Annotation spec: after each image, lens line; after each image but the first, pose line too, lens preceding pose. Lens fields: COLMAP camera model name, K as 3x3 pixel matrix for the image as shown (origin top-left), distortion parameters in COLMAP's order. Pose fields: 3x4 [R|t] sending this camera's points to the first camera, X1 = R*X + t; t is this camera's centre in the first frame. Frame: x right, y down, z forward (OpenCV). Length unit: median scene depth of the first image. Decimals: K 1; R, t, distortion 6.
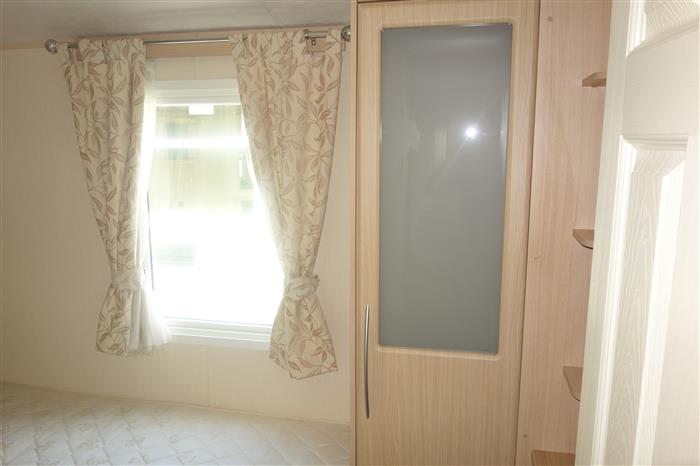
lens RADIAL K [[551.7, 0, 349.7], [0, 551.7, 236.1], [0, 0, 1]] dist [-0.013099, -0.013304]
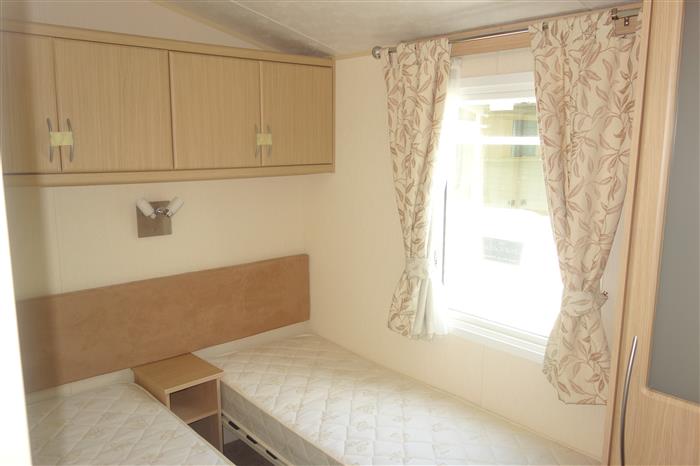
lens RADIAL K [[551.7, 0, 349.7], [0, 551.7, 236.1], [0, 0, 1]] dist [-0.013099, -0.013304]
pose [[0.805431, 0.104912, -0.583331, 0.113678], [-0.102731, 0.994023, 0.036929, -0.007530], [0.583719, 0.030183, 0.811395, 0.060316]]
